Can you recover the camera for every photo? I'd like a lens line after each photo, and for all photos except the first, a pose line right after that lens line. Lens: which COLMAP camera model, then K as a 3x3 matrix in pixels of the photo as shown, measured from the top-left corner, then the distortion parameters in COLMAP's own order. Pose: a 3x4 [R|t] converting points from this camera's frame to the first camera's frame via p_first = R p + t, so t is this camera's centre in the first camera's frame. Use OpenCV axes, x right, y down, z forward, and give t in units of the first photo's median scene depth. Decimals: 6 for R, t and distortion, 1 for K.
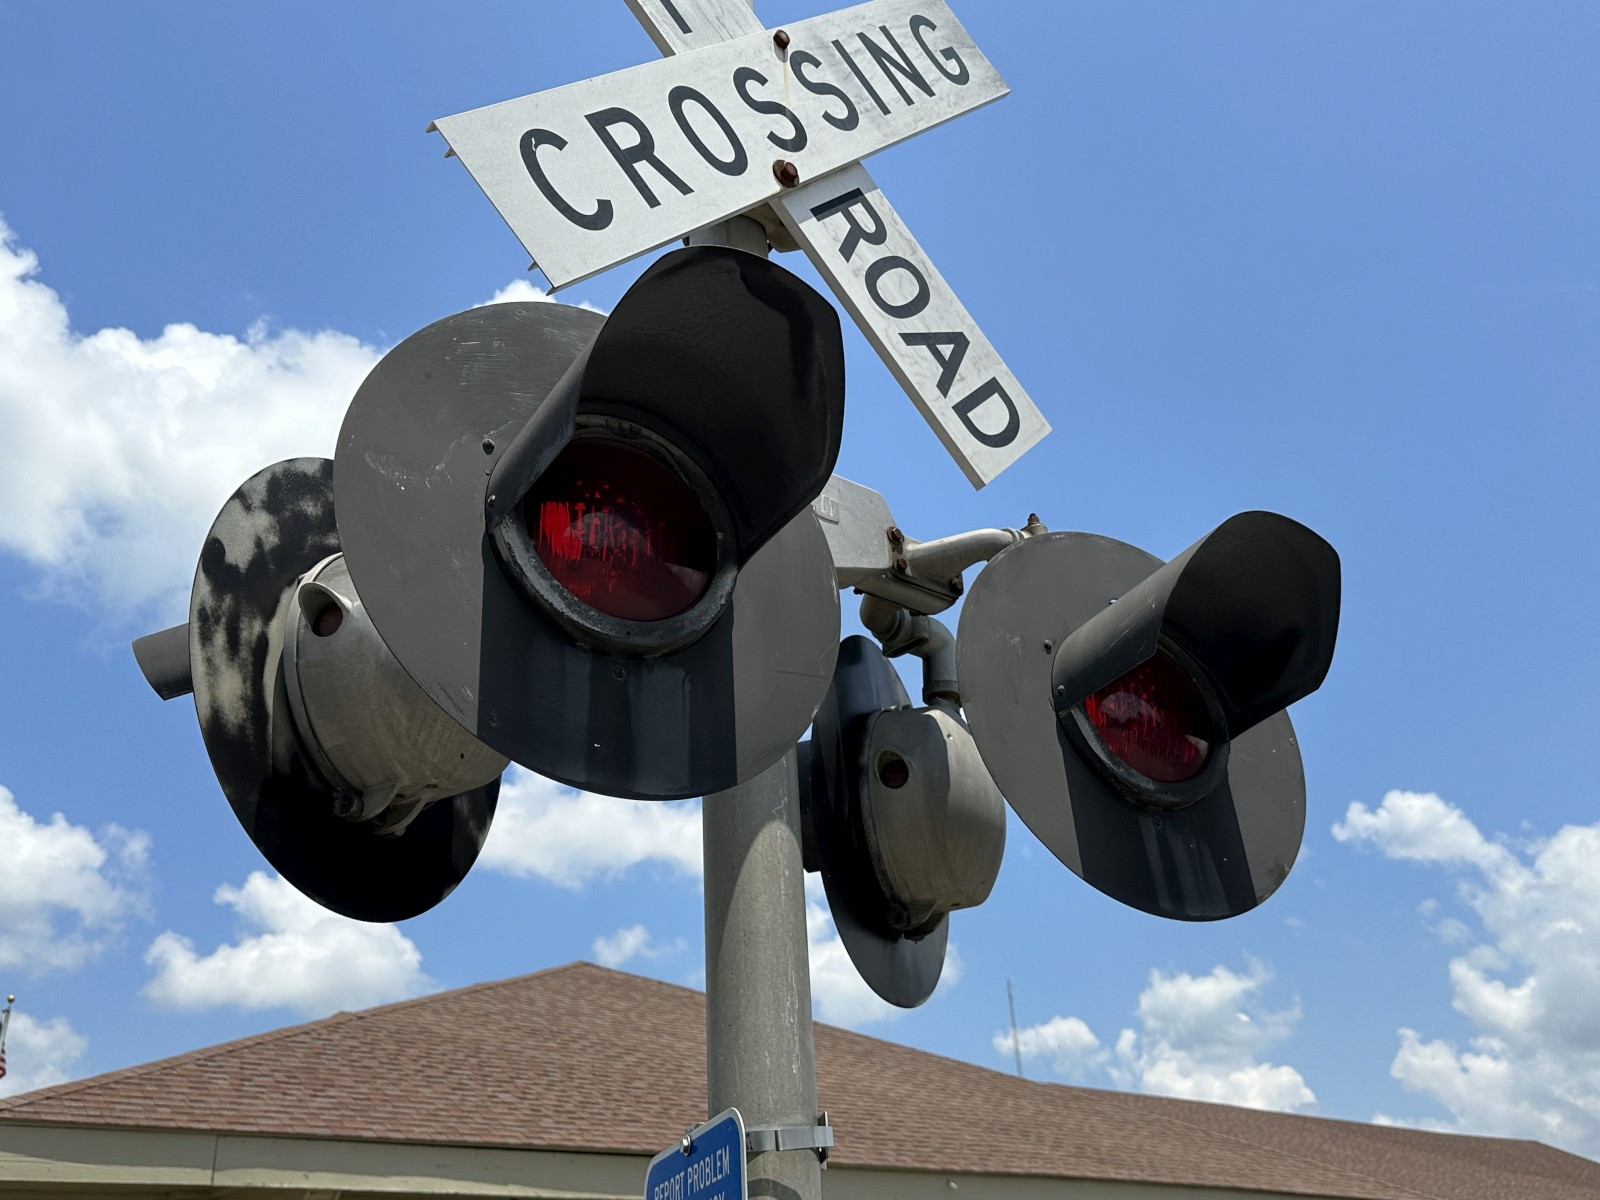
lens RADIAL K [[1465.9, 0, 800.0], [0, 1465.9, 600.0], [0, 0, 1]] dist [0.233045, -0.519388]
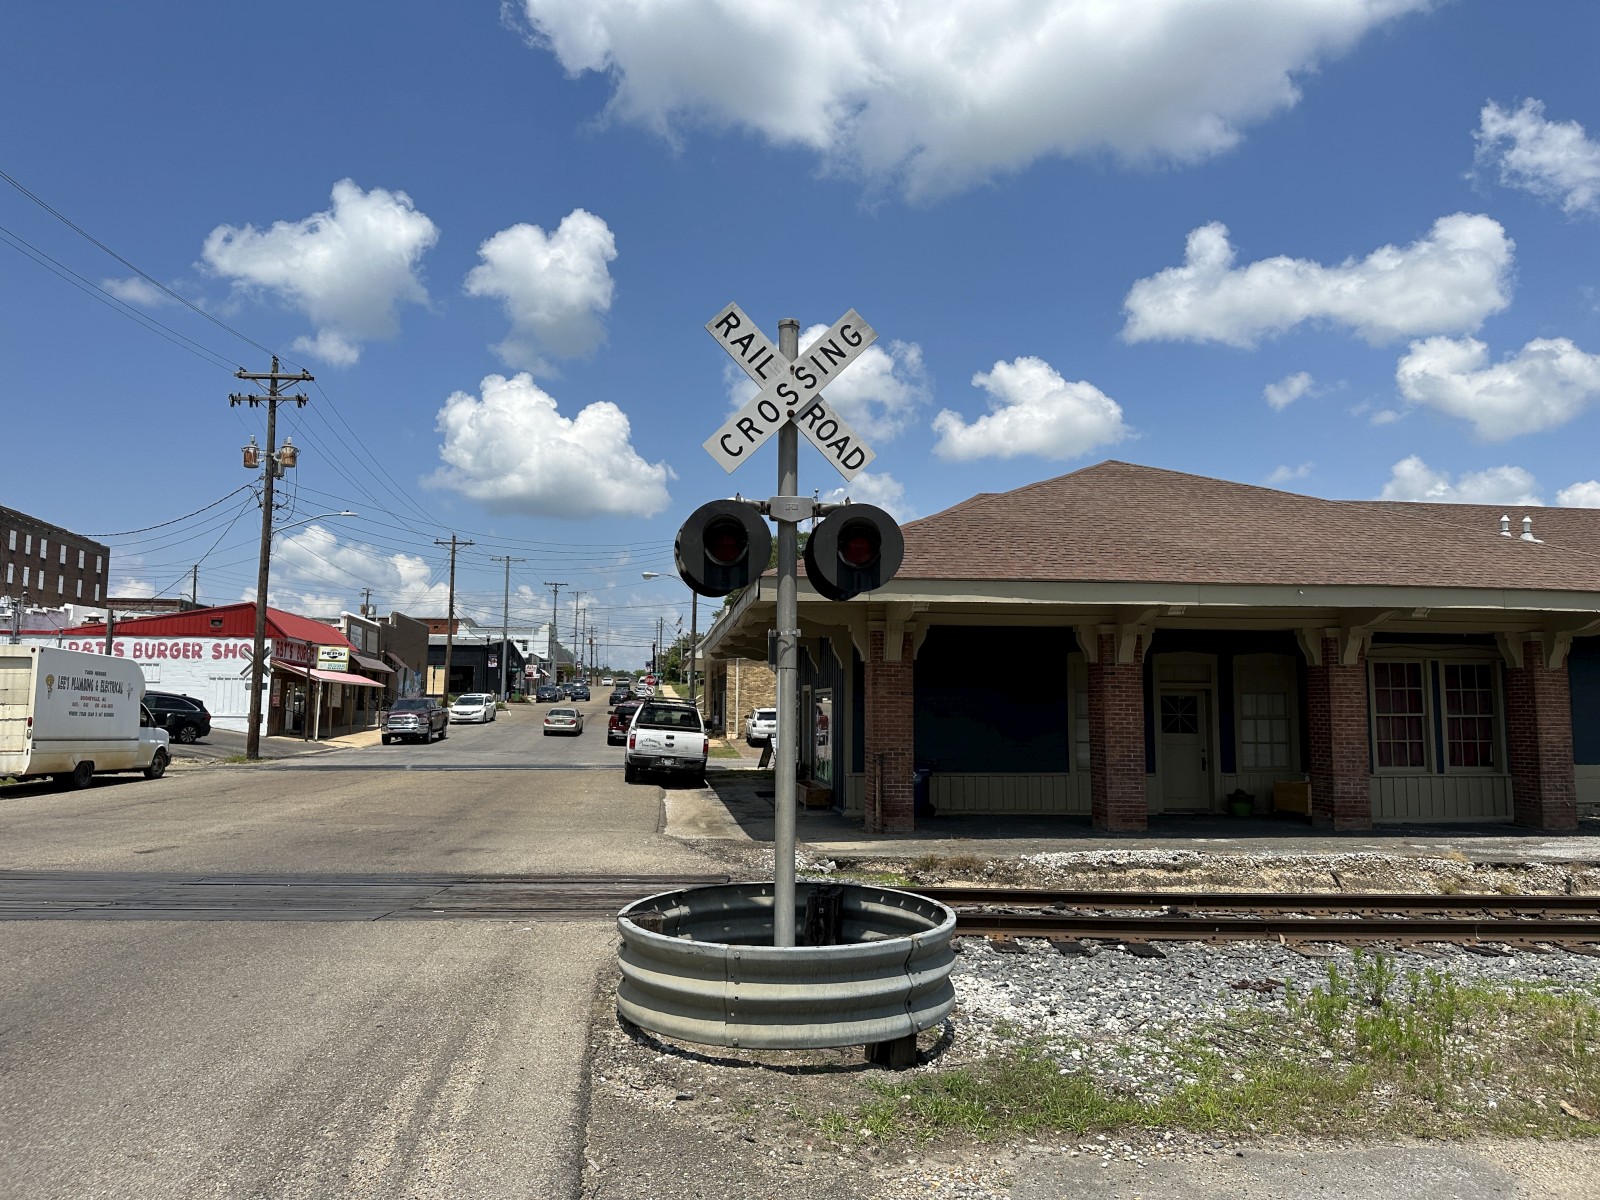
lens RADIAL K [[1110.4, 0, 797.8], [0, 1110.4, 611.5], [0, 0, 1]] dist [0.099023, -0.128362]
pose [[0.865522, 0.003979, -0.500856, 1.578202], [0.195462, 0.918000, 0.345067, -0.855820], [0.461158, -0.396561, 0.793771, -1.682719]]
